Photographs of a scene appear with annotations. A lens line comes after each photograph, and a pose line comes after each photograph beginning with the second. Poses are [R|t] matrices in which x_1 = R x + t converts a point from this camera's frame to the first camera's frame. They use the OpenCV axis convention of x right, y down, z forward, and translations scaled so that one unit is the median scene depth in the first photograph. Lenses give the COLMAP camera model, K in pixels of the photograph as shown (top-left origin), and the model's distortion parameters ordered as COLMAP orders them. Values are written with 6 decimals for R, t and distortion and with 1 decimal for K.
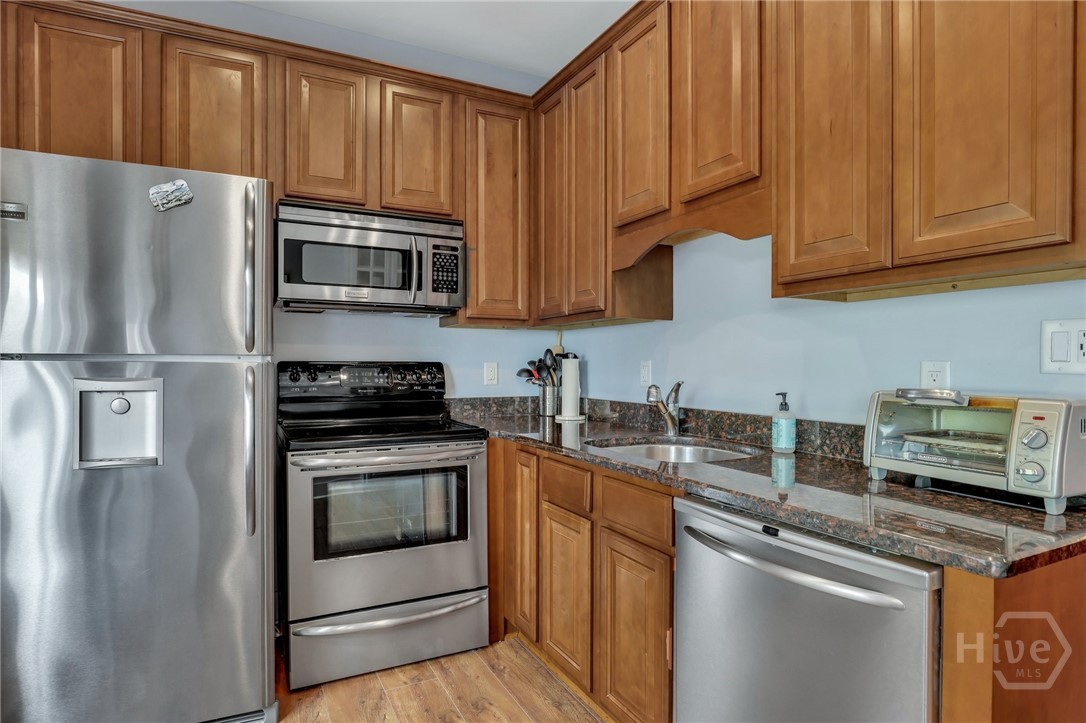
lens RADIAL K [[554.2, 0, 516.8], [0, 554.2, 376.8], [0, 0, 1]] dist [-0.034129, 0.009923]
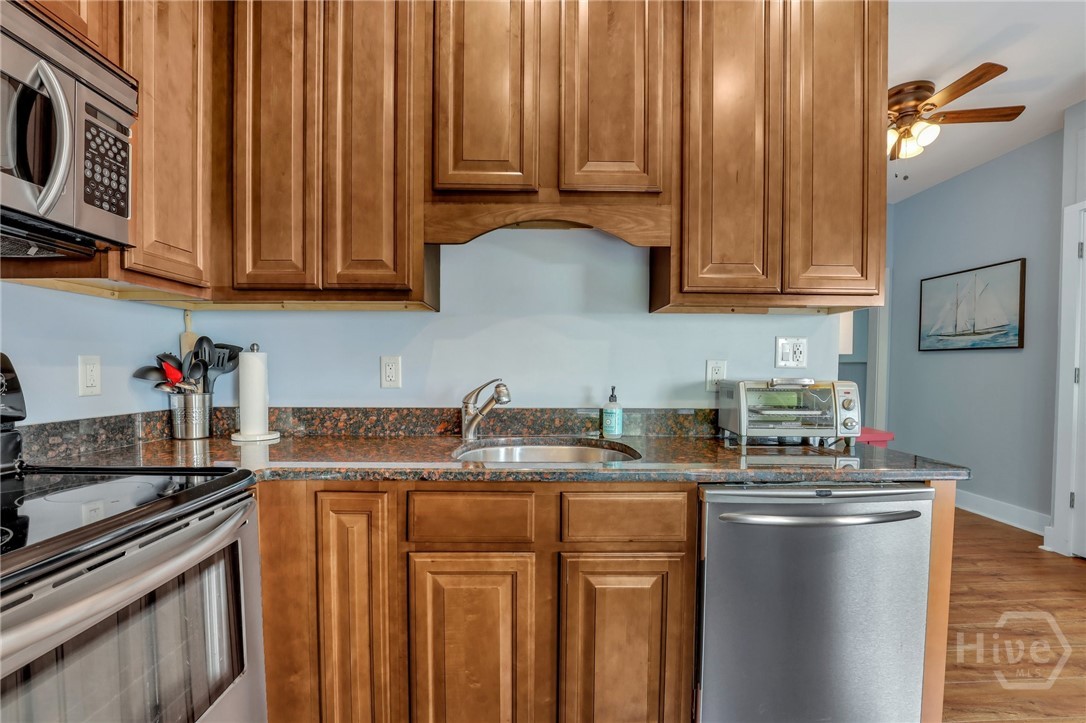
lens RADIAL K [[502.1, 0, 519.7], [0, 502.1, 386.5], [0, 0, 1]] dist [-0.026547, 0.000019]
pose [[0.445460, -0.032212, 0.894722, -0.402349], [0.015827, 0.999480, 0.028104, -0.002236], [-0.895162, 0.001641, 0.445738, 0.529697]]
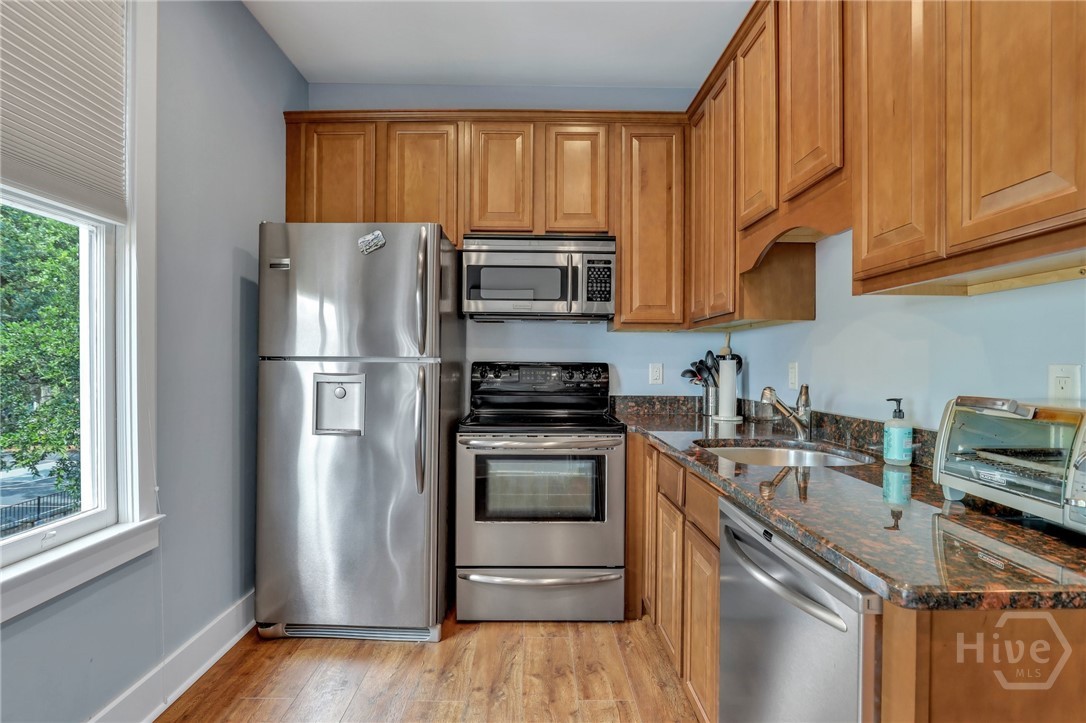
lens RADIAL K [[515.7, 0, 537.1], [0, 515.7, 372.3], [0, 0, 1]] dist [-0.035695, 0.008409]
pose [[0.906713, 0.011453, -0.421594, 0.223792], [-0.014553, 0.999886, -0.004137, -0.001543], [0.421498, 0.009887, 0.906775, -0.004732]]
